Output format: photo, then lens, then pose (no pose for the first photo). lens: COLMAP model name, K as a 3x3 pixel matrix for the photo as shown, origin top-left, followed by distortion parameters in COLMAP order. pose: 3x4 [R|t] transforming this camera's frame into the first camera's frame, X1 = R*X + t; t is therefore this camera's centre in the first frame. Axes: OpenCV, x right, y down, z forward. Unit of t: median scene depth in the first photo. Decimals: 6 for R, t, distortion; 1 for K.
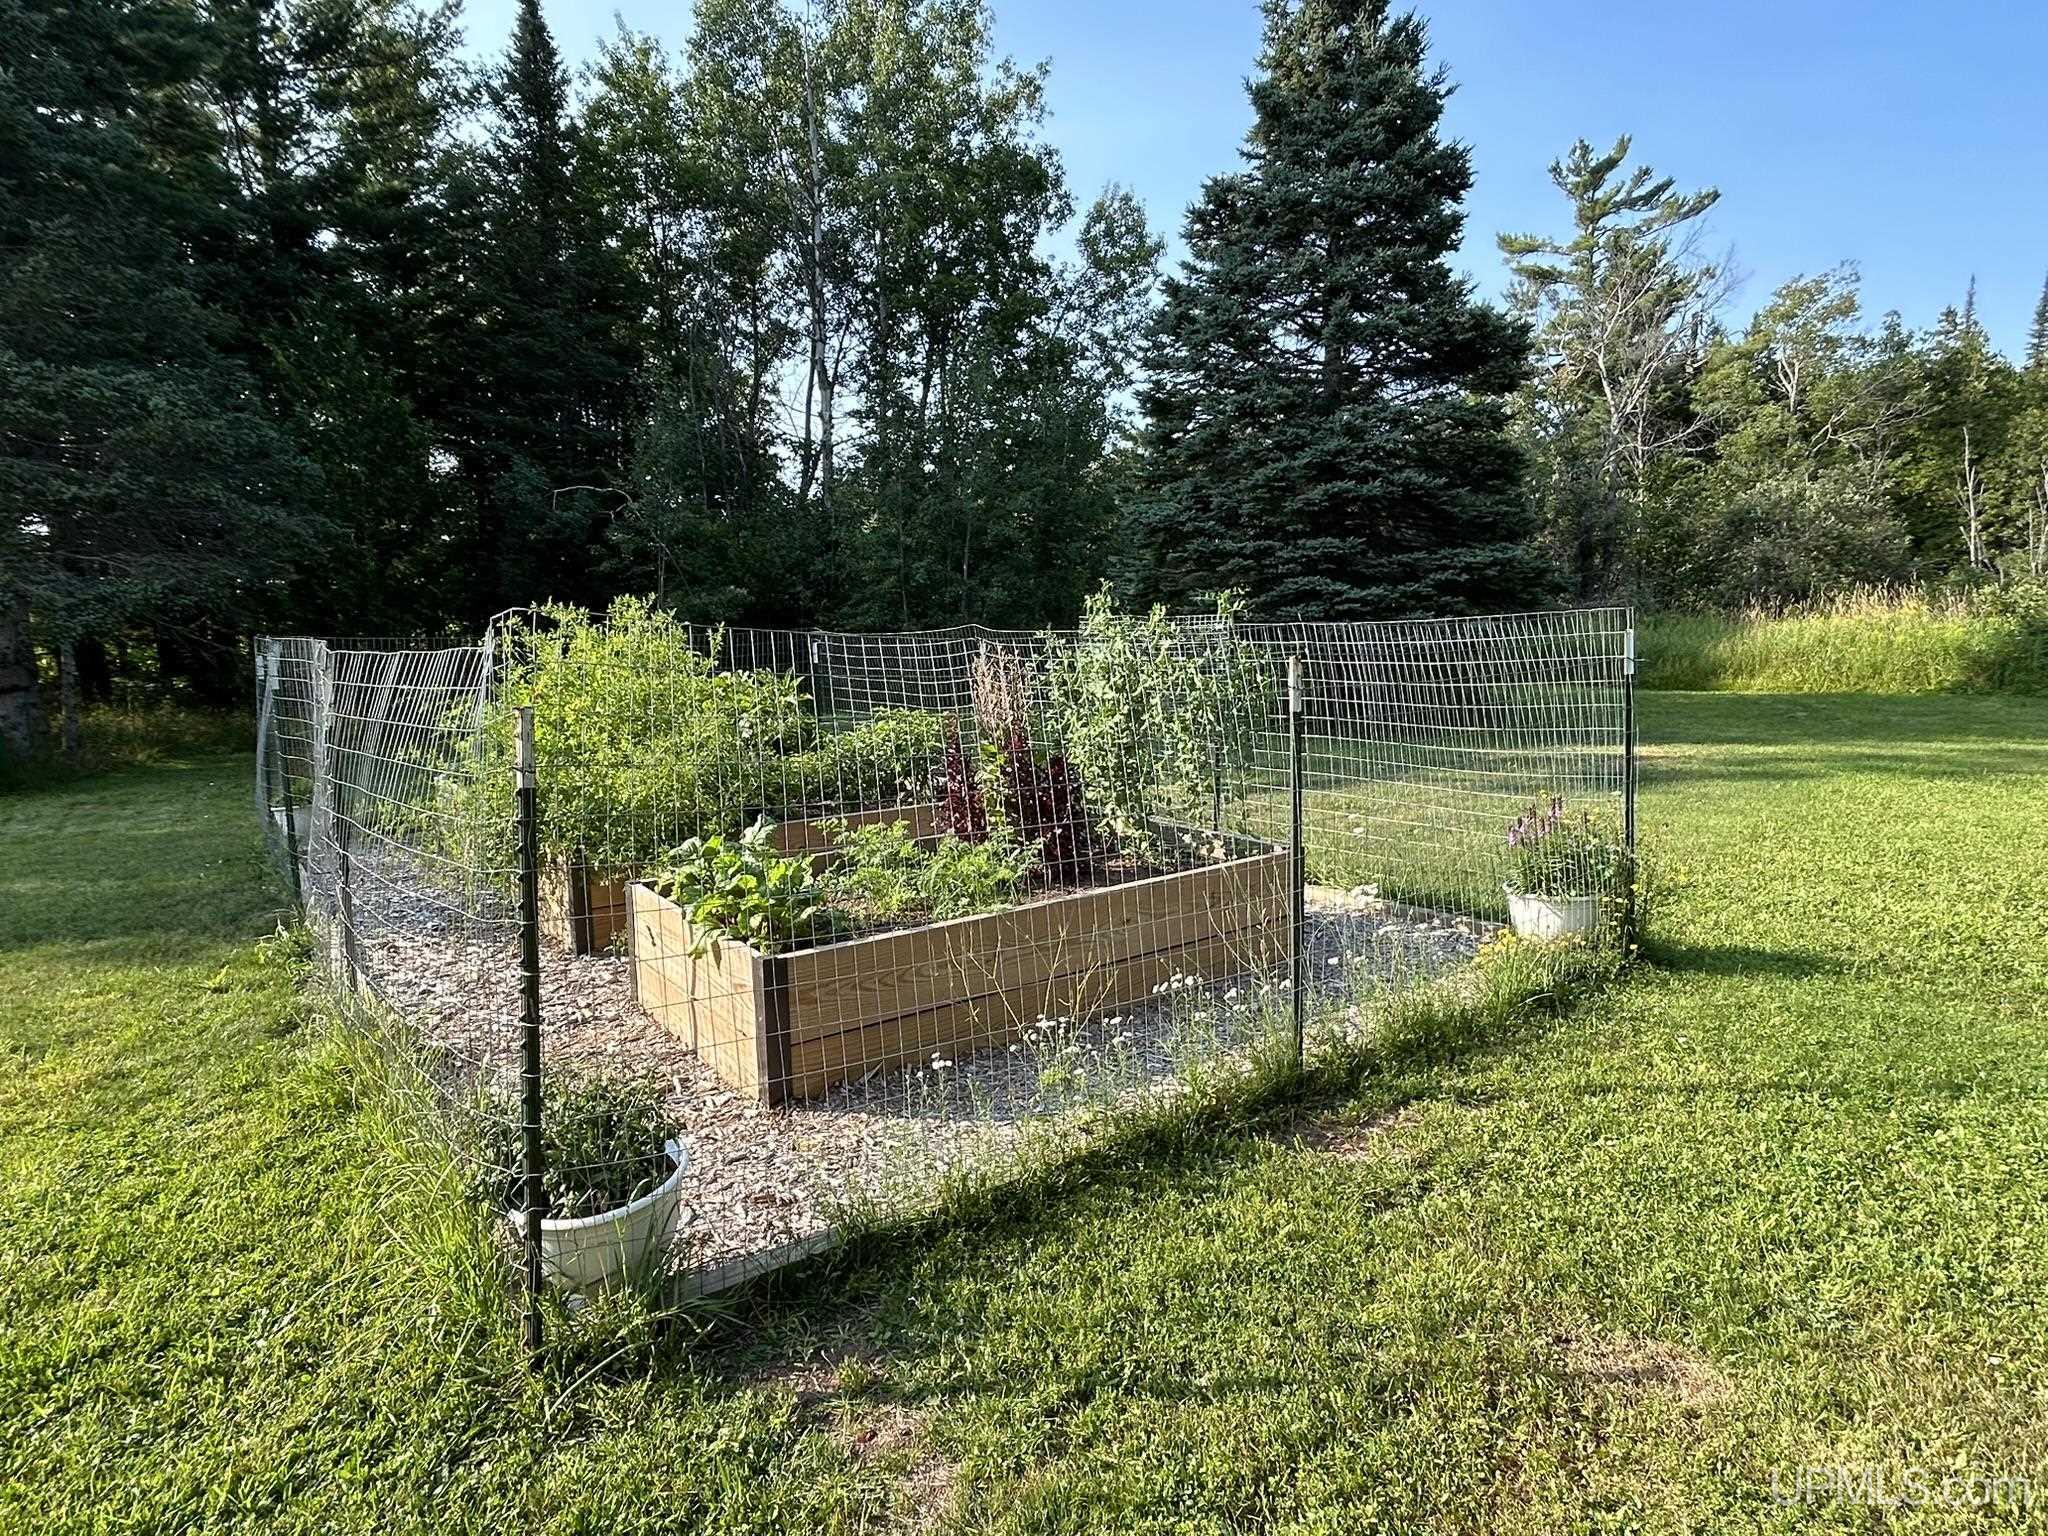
lens RADIAL K [[1158.0, 0, 1012.9], [0, 1158.0, 762.9], [0, 0, 1]] dist [-0.004286, -0.000675]
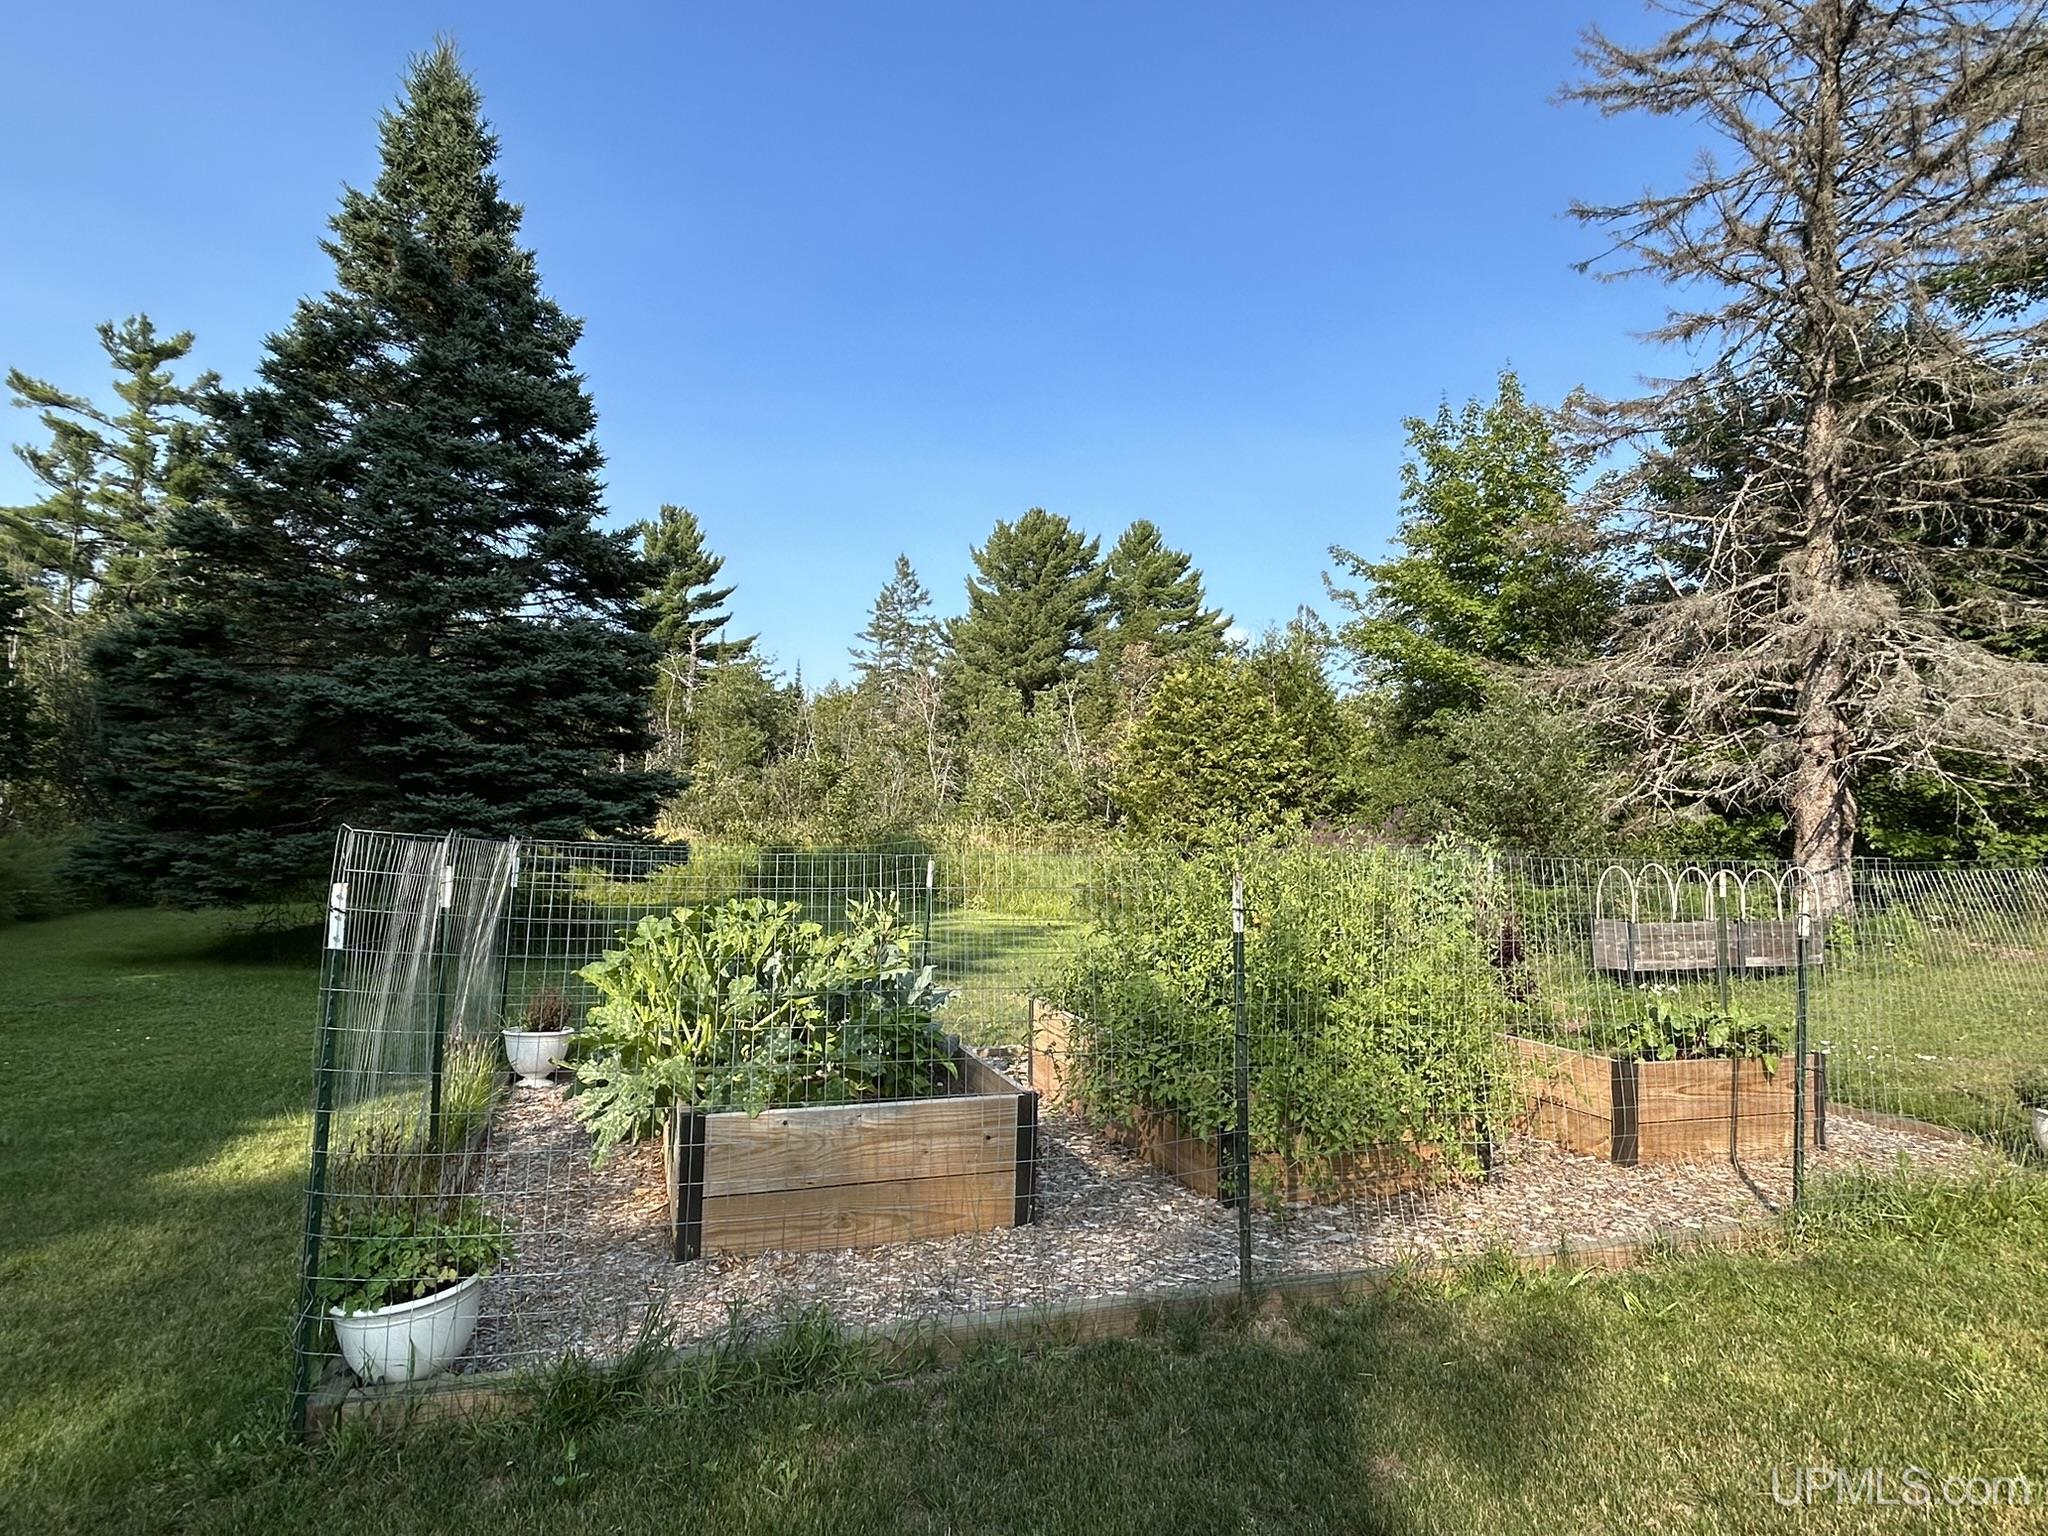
lens RADIAL K [[1155.2, 0, 1028.6], [0, 1155.2, 769.8], [0, 0, 1]] dist [-0.010168, 0.006333]
pose [[0.286467, 0.082353, 0.954544, -0.546600], [0.091041, 0.989451, -0.112687, -0.038418], [-0.953755, 0.119184, 0.275948, 0.401765]]
